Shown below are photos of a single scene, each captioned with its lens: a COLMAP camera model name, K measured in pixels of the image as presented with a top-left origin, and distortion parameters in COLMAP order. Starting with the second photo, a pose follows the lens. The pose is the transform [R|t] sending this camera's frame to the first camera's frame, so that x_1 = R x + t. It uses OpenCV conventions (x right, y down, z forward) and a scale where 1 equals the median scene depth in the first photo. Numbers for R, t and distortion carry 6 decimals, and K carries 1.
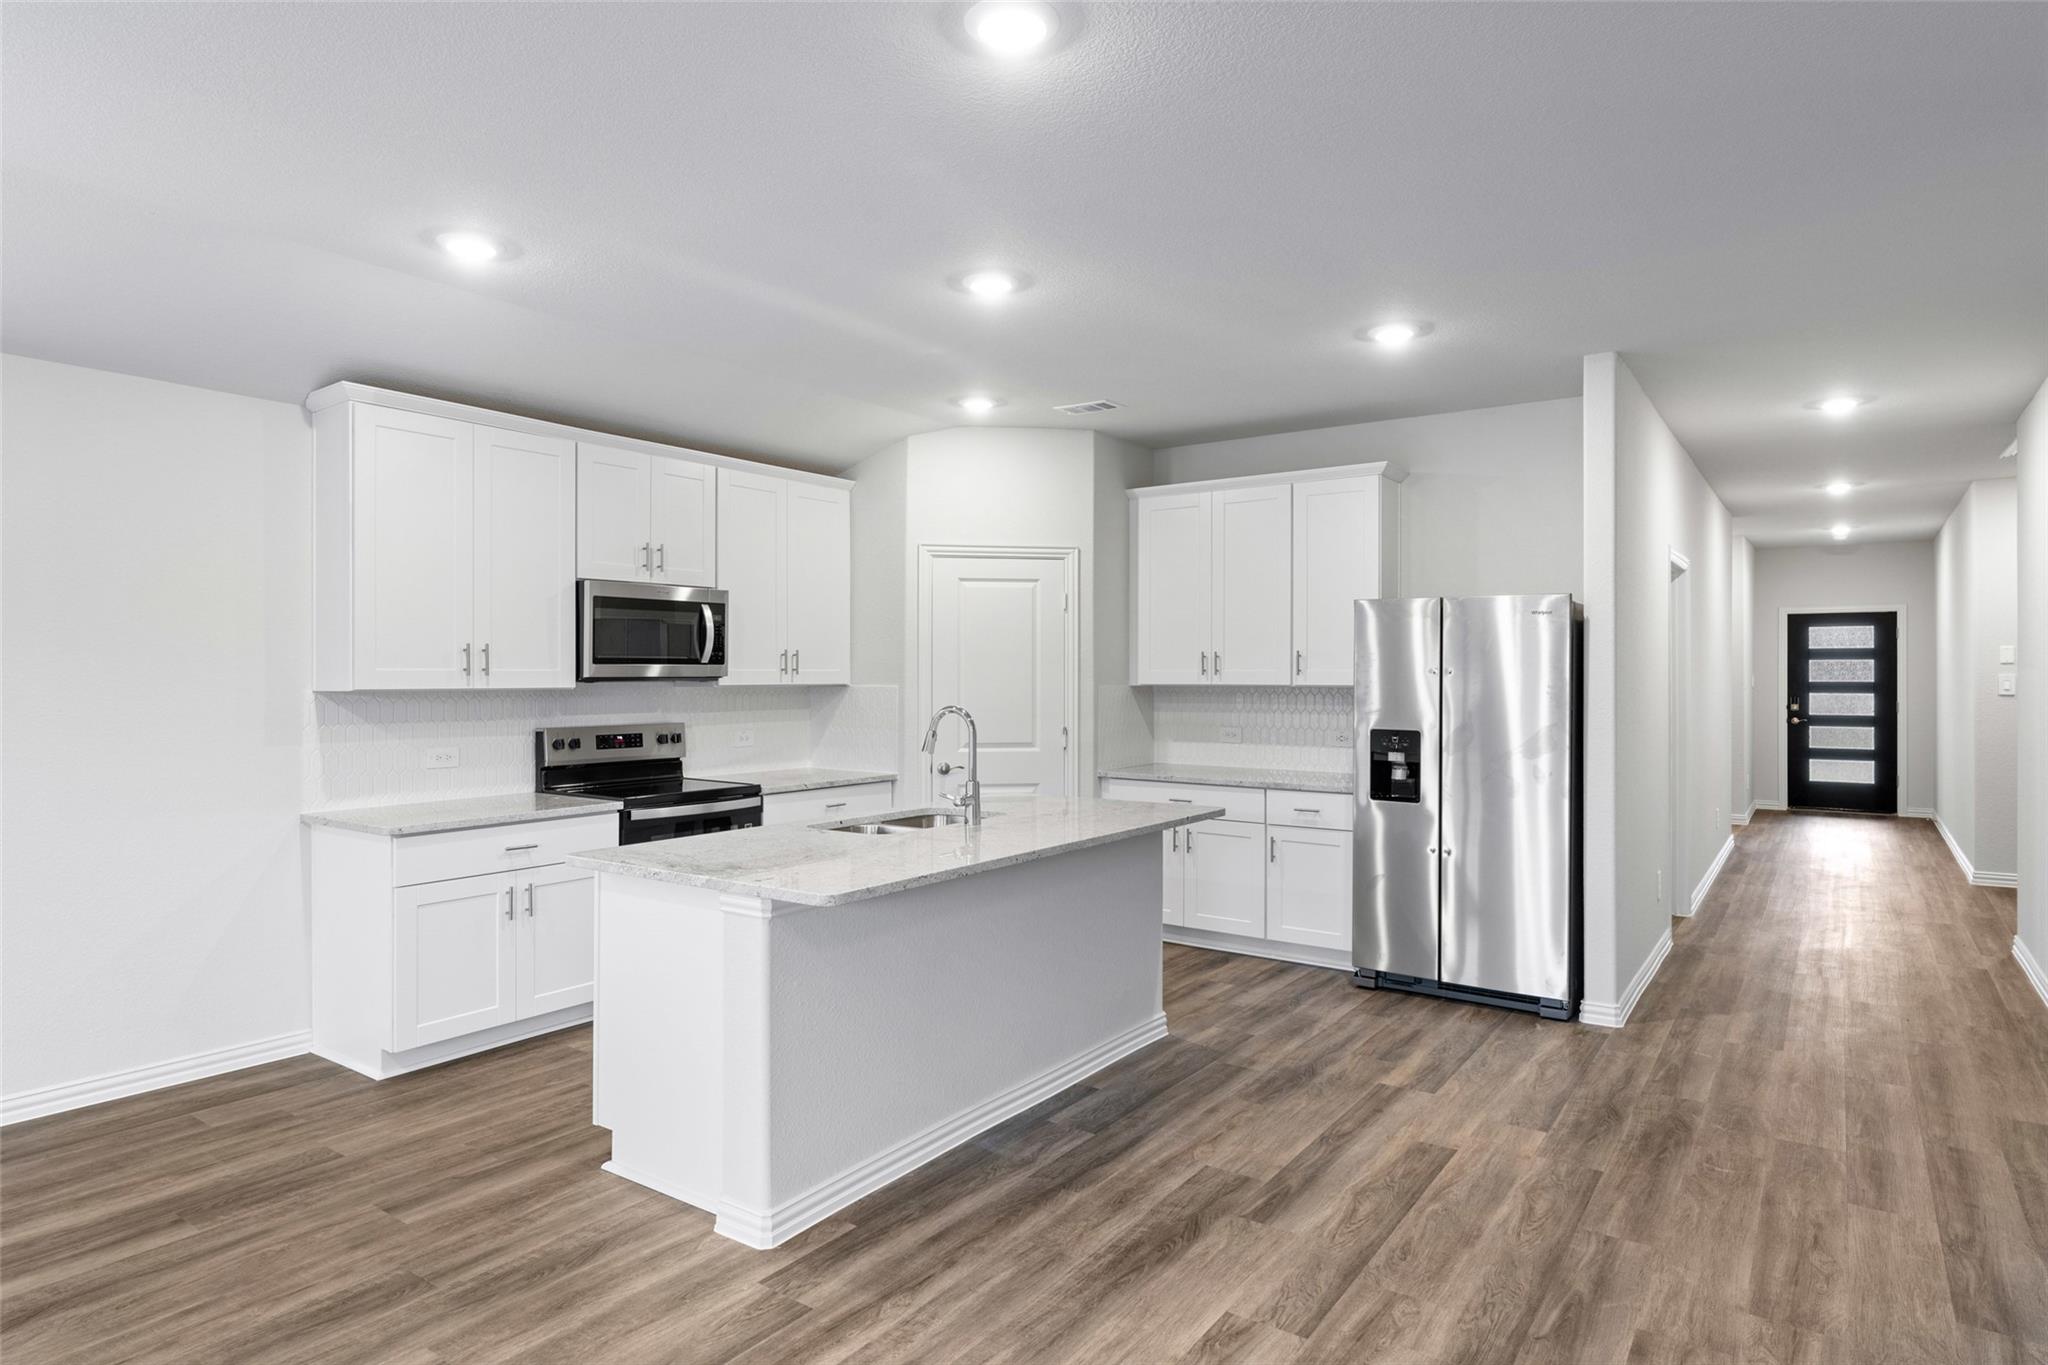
lens RADIAL K [[1126.1, 0, 1007.2], [0, 1126.1, 666.1], [0, 0, 1]] dist [-0.002123, -0.000480]
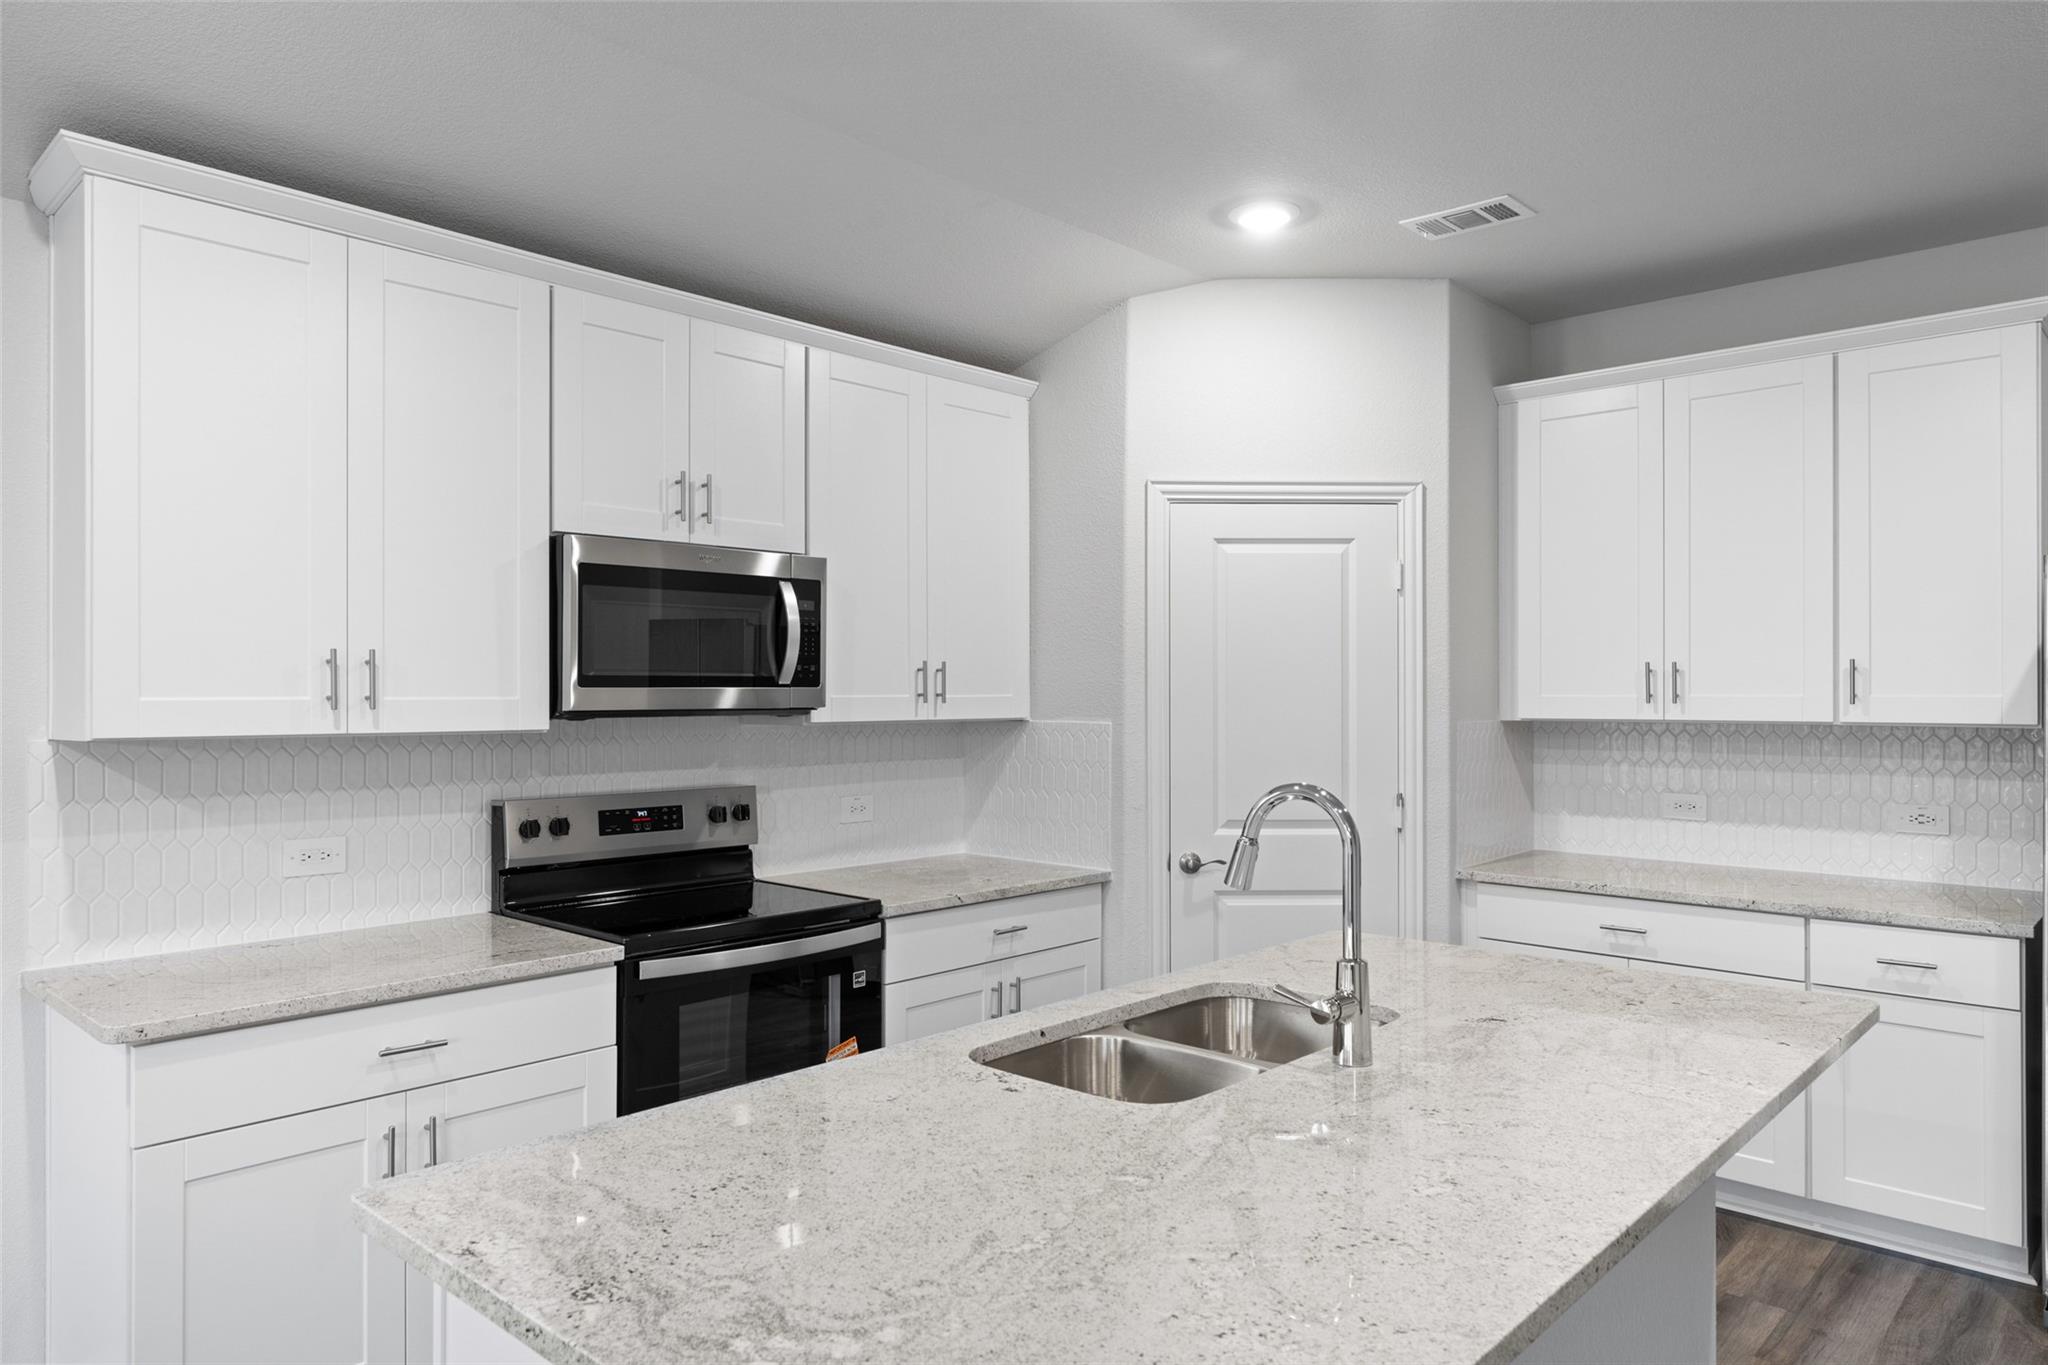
lens RADIAL K [[1235.1, 0, 1022.6], [0, 1235.1, 686.1], [0, 0, 1]] dist [-0.003901, -0.000054]
pose [[0.993207, -0.002076, -0.116346, -0.076827], [0.002151, 0.999998, 0.000514, -0.001891], [0.116345, -0.000761, 0.993209, 0.396351]]
